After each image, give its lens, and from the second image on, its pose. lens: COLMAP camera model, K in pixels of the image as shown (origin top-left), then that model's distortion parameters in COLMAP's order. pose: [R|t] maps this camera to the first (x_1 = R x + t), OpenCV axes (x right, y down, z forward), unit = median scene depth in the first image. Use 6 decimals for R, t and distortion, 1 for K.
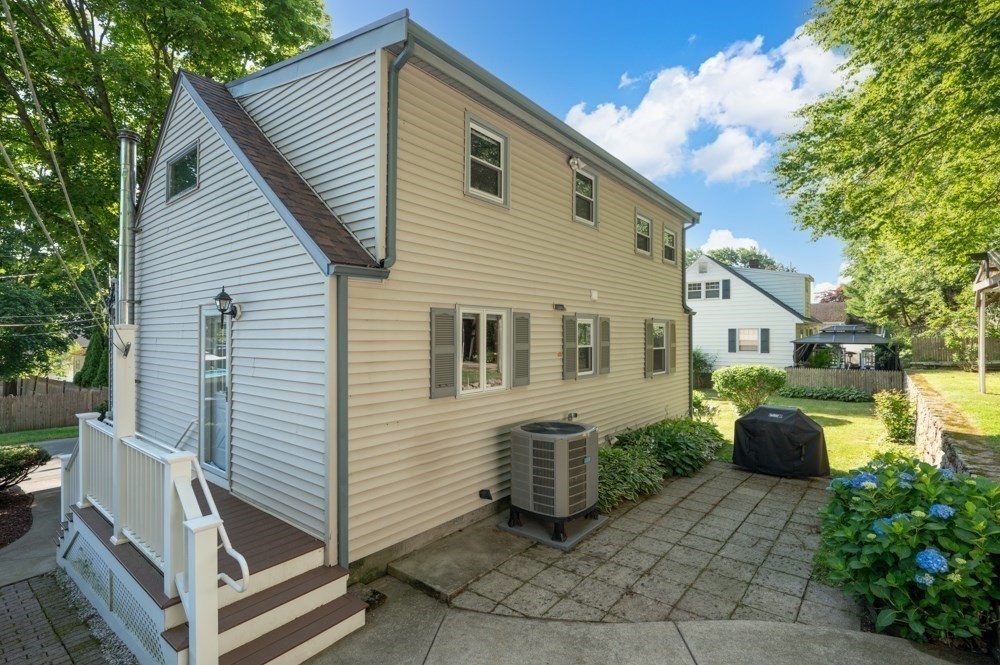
lens RADIAL K [[469.2, 0, 480.3], [0, 469.2, 332.5], [0, 0, 1]] dist [-0.000346, 0.000236]
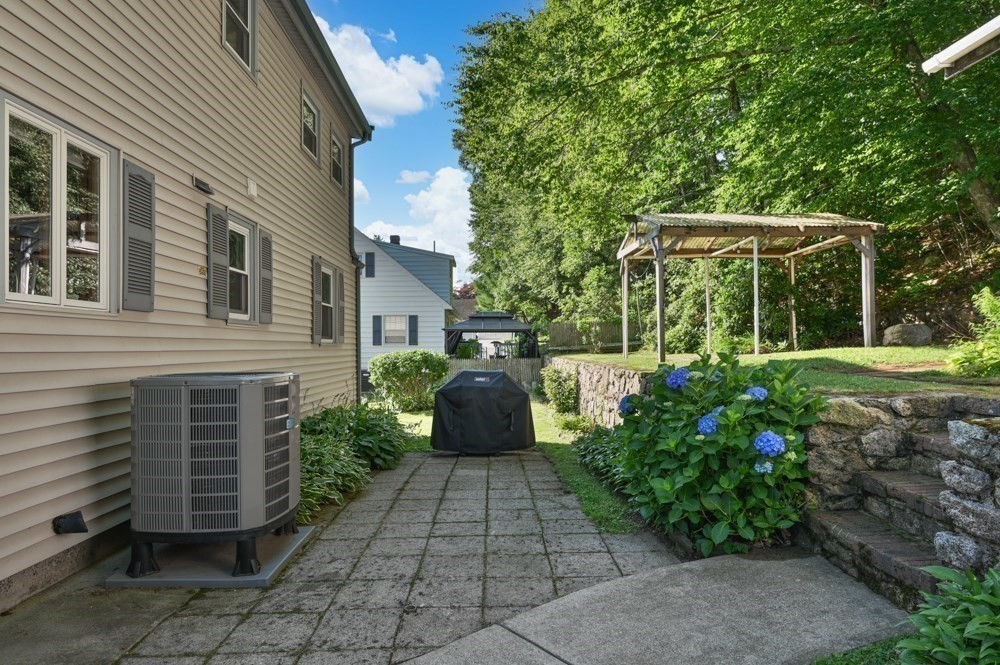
lens RADIAL K [[637.6, 0, 481.9], [0, 637.6, 350.0], [0, 0, 1]] dist [-0.002351, 0.001181]
pose [[0.758728, -0.000535, 0.651407, -0.081726], [0.001178, 0.999999, -0.000551, 0.159397], [-0.651406, 0.001185, 0.758728, 0.235490]]
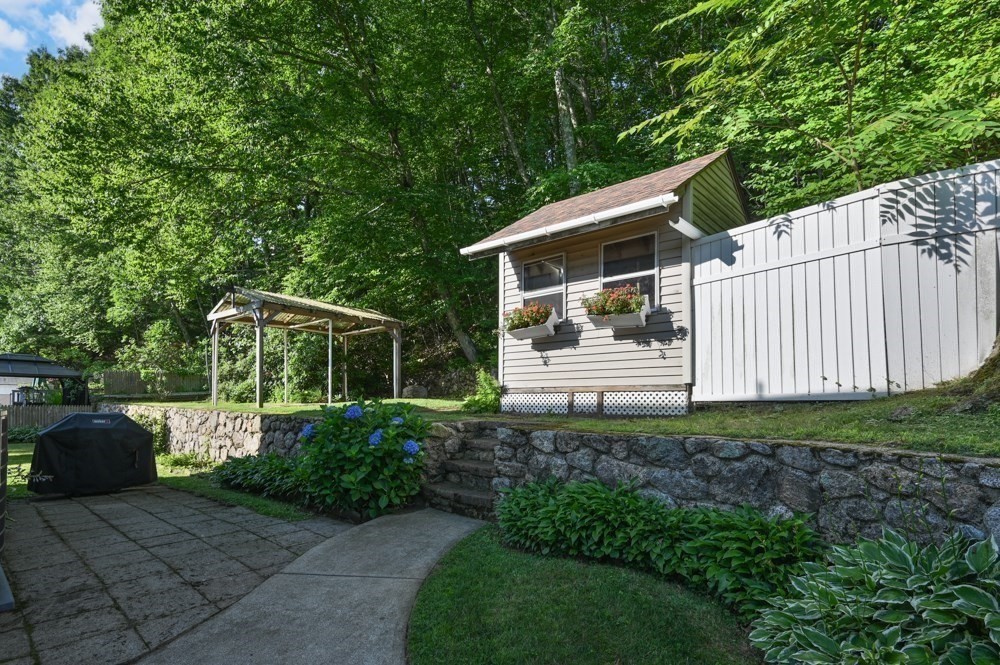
lens RADIAL K [[519.0, 0, 522.9], [0, 519.0, 391.6], [0, 0, 1]] dist [0.001200, 0.000862]
pose [[-0.000032, 0.029105, 0.999576, -0.355329], [-0.013997, 0.999478, -0.029103, 0.174626], [-0.999902, -0.013992, 0.000375, 0.320127]]
